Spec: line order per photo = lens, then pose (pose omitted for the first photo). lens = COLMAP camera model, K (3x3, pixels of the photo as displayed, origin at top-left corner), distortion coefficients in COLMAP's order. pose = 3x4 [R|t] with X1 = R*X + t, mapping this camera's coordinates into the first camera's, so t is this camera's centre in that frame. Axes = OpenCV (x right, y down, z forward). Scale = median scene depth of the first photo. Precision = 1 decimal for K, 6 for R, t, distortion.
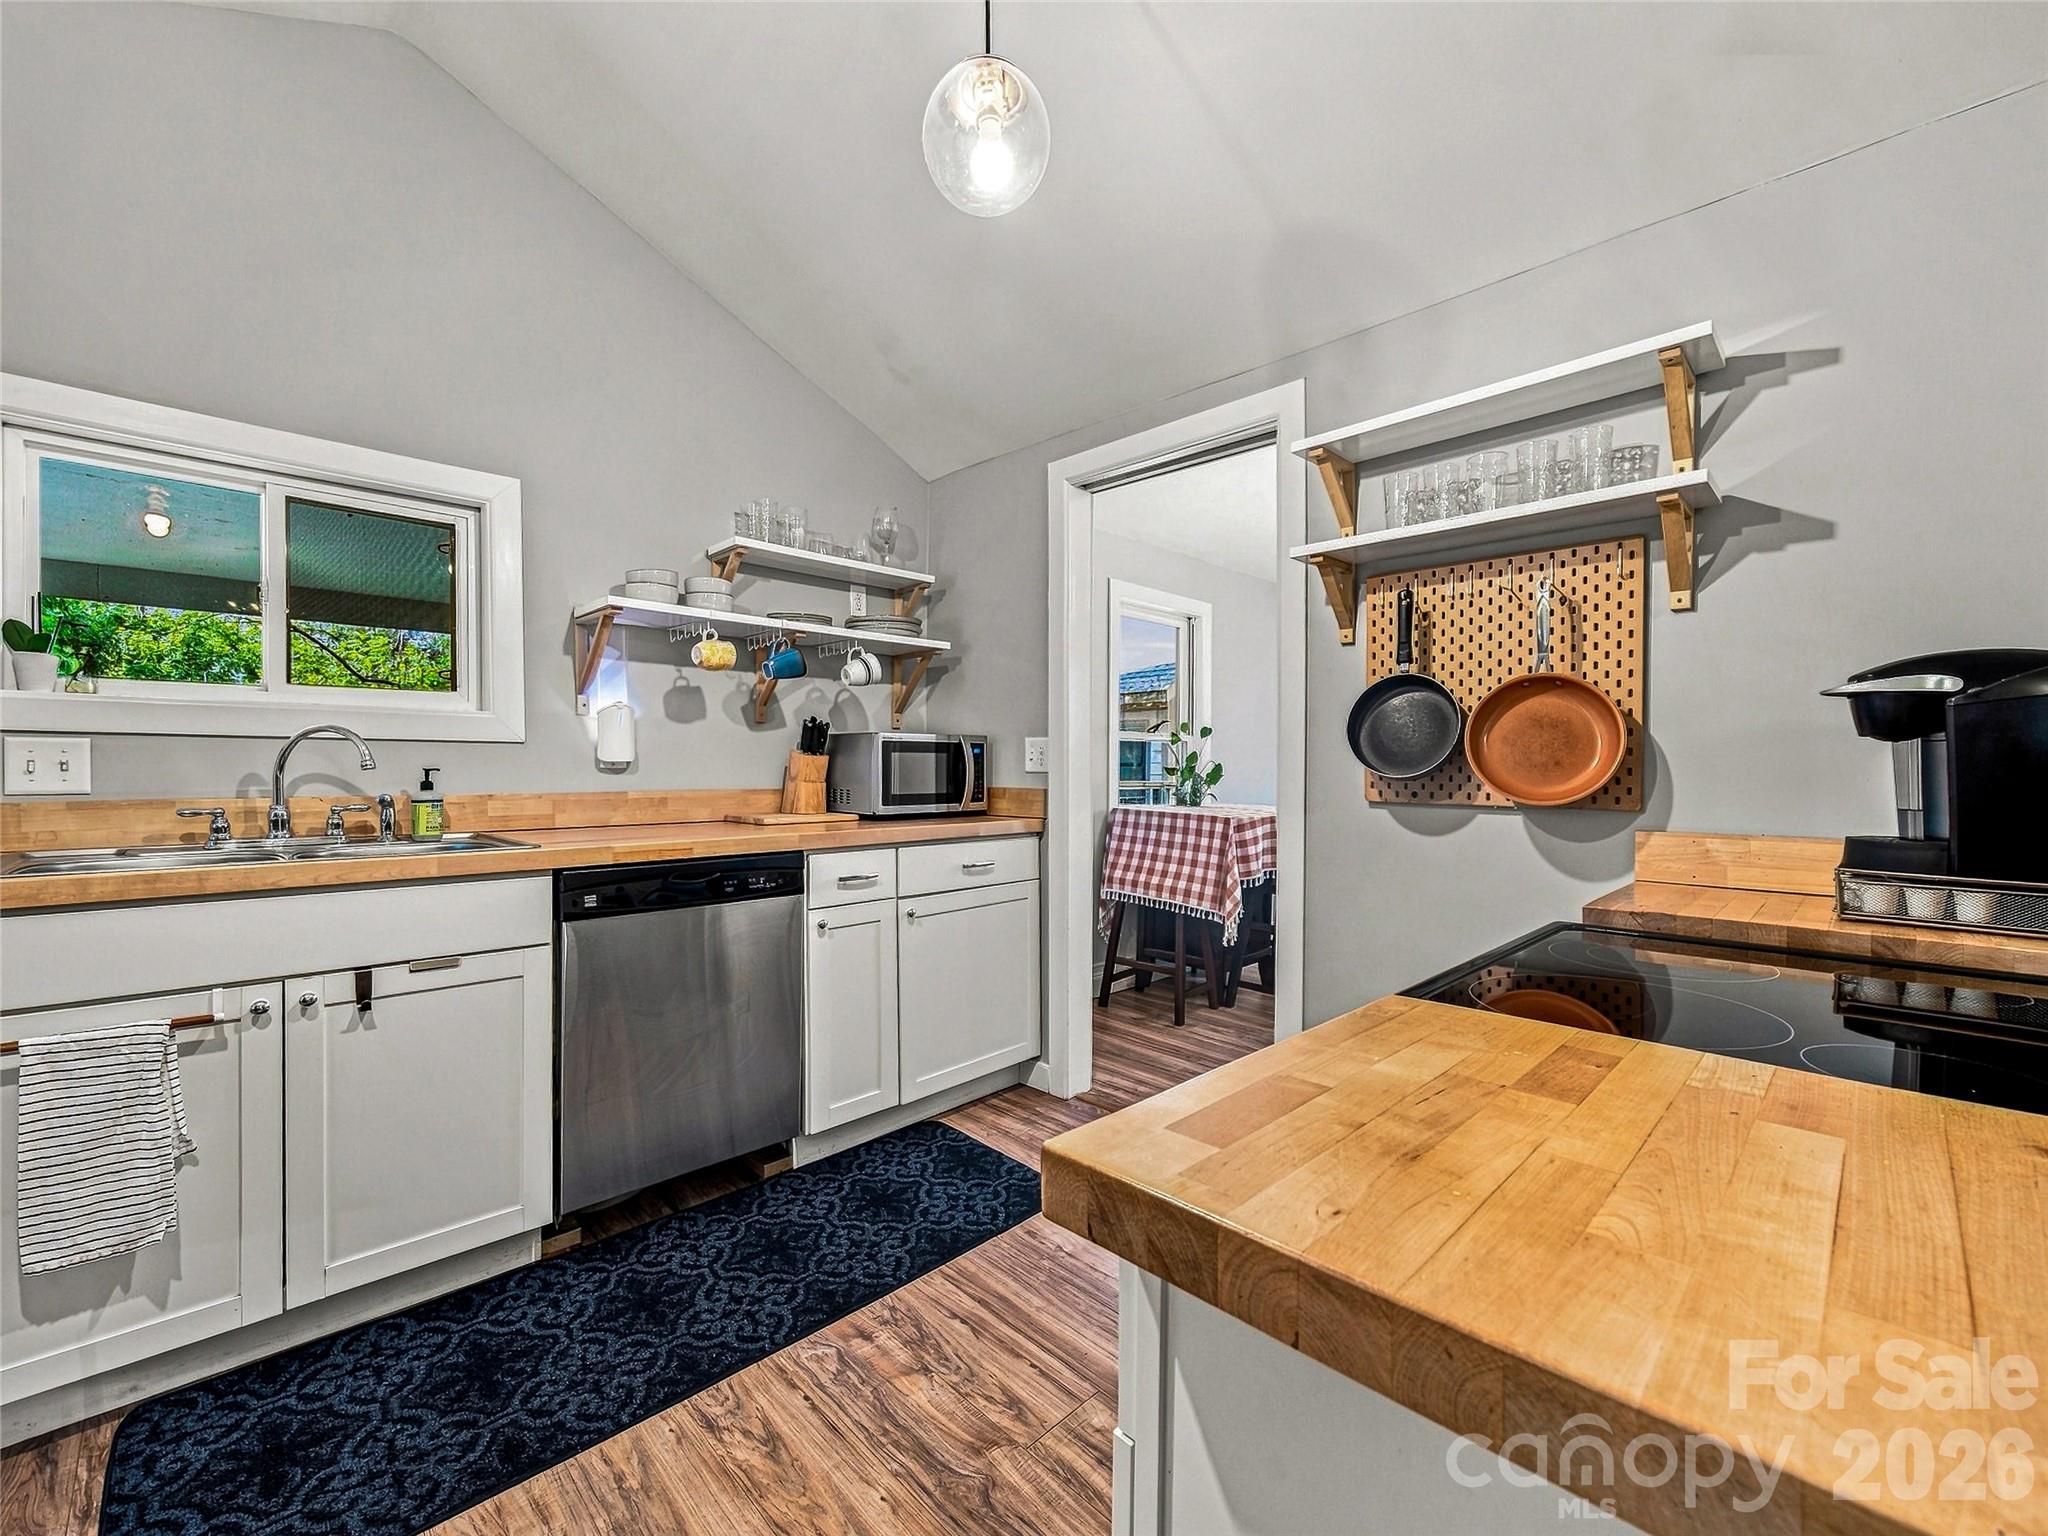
lens RADIAL K [[859.7, 0, 1024.0], [0, 859.7, 768.0], [0, 0, 1]] dist [-0.000805, -0.000102]
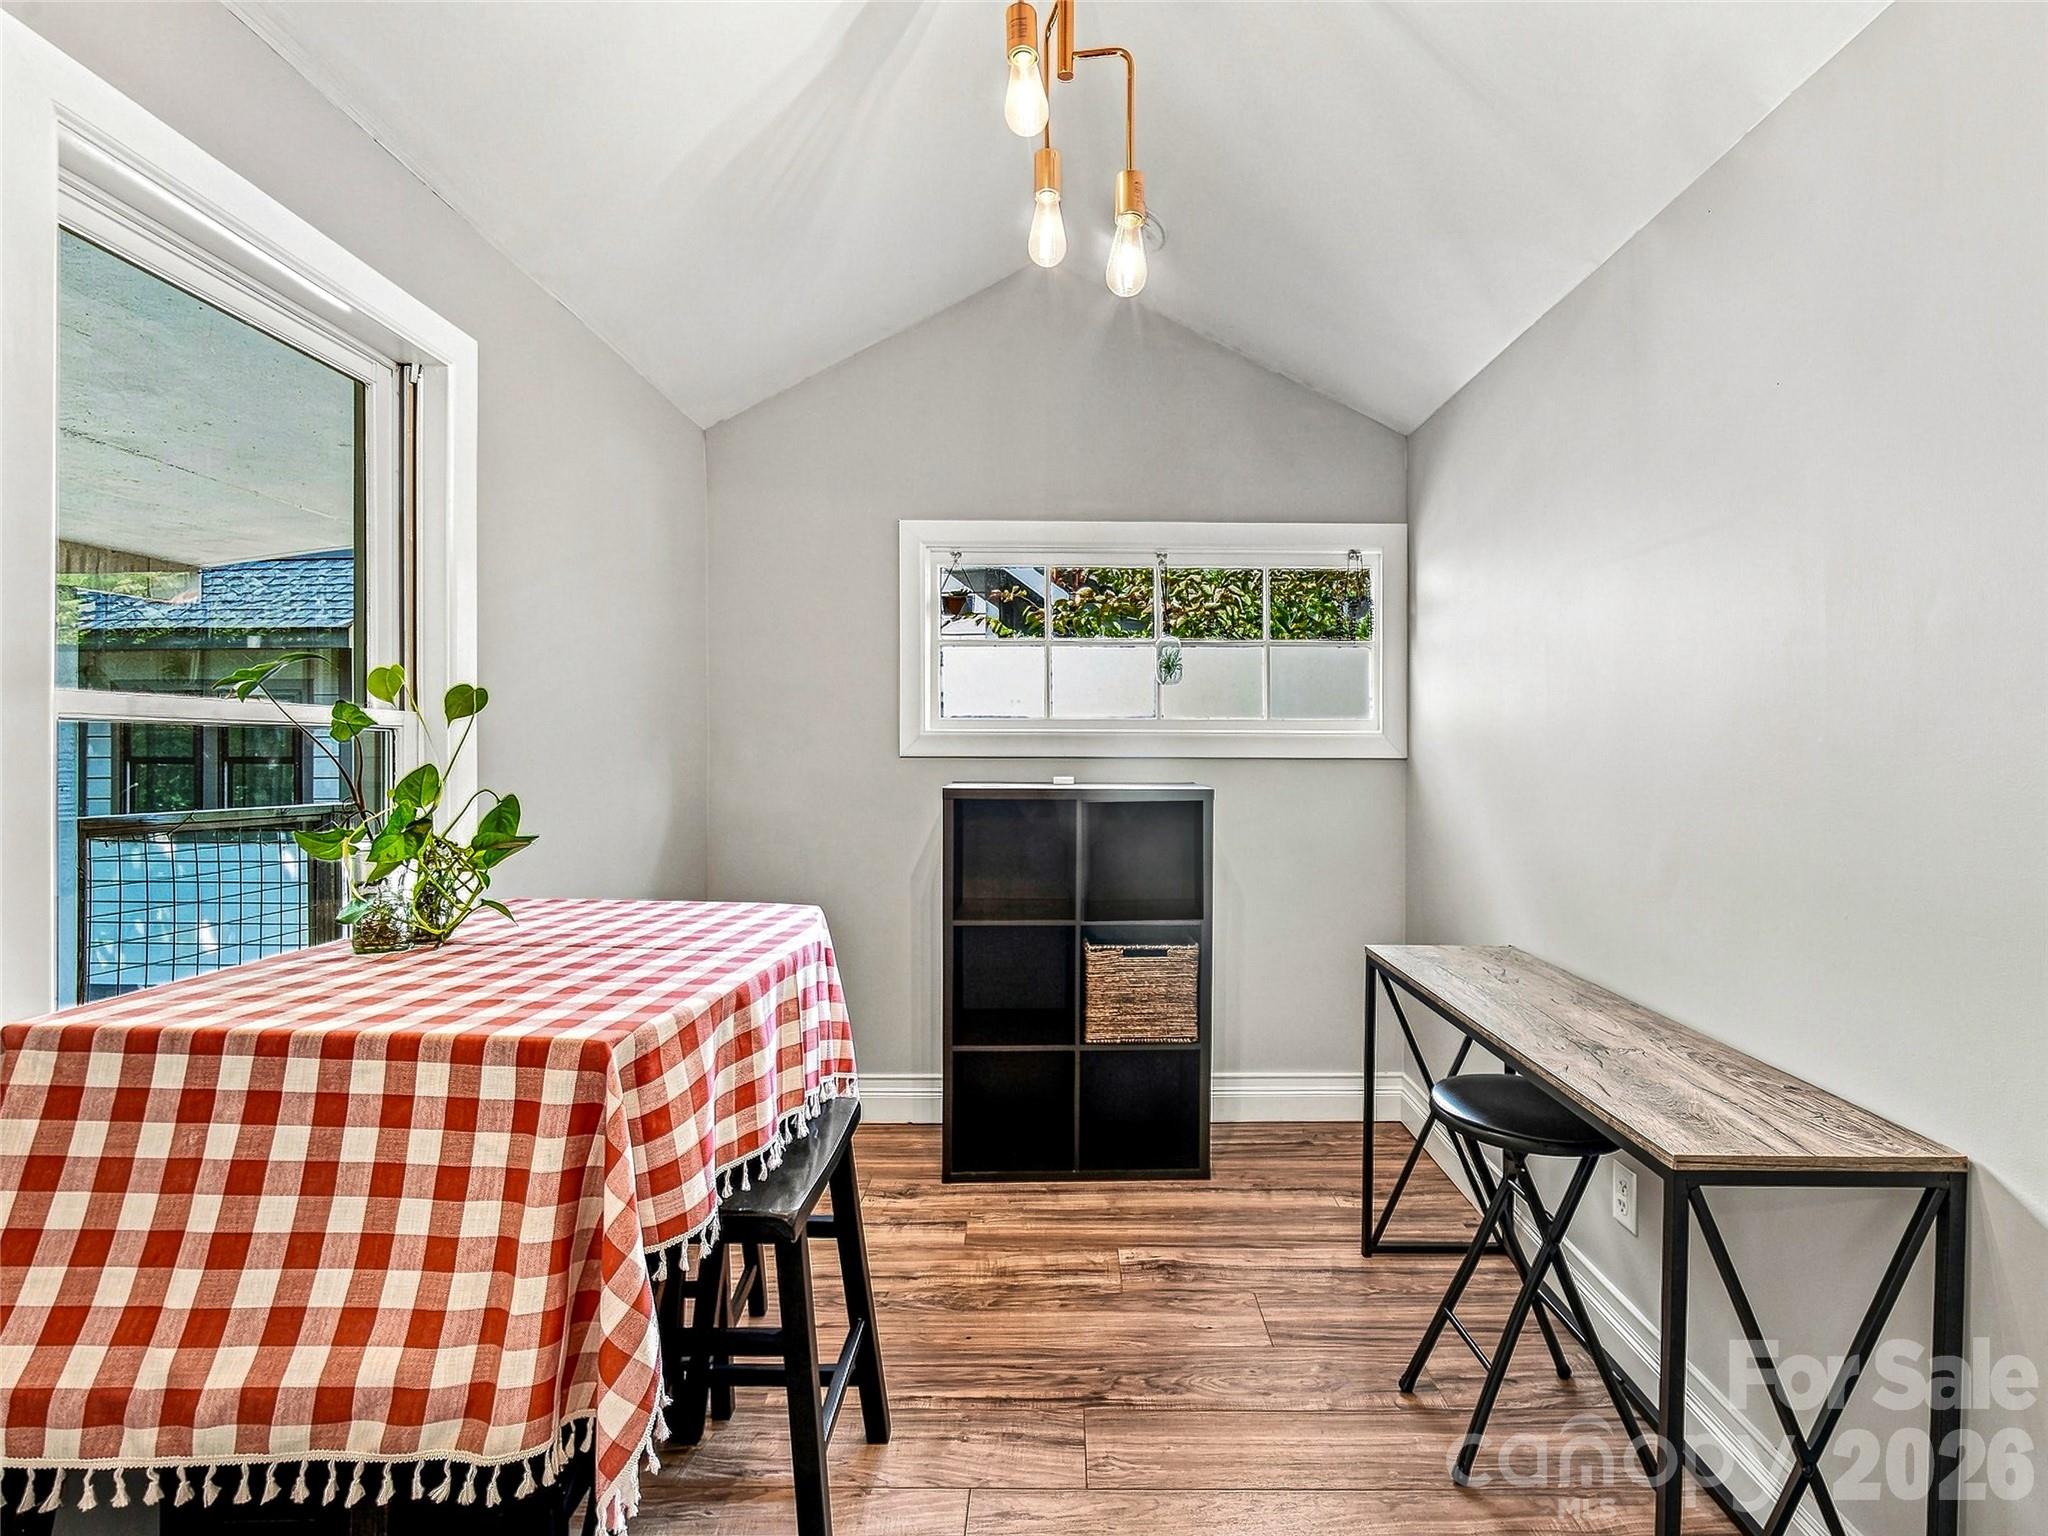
lens RADIAL K [[982.0, 0, 1095.1], [0, 982.0, 759.4], [0, 0, 1]] dist [-0.000368, -0.000383]
pose [[0.688391, -0.007724, 0.725299, 0.129620], [0.002942, 0.999965, 0.007856, -0.026884], [-0.725334, -0.003274, 0.688389, 0.698621]]
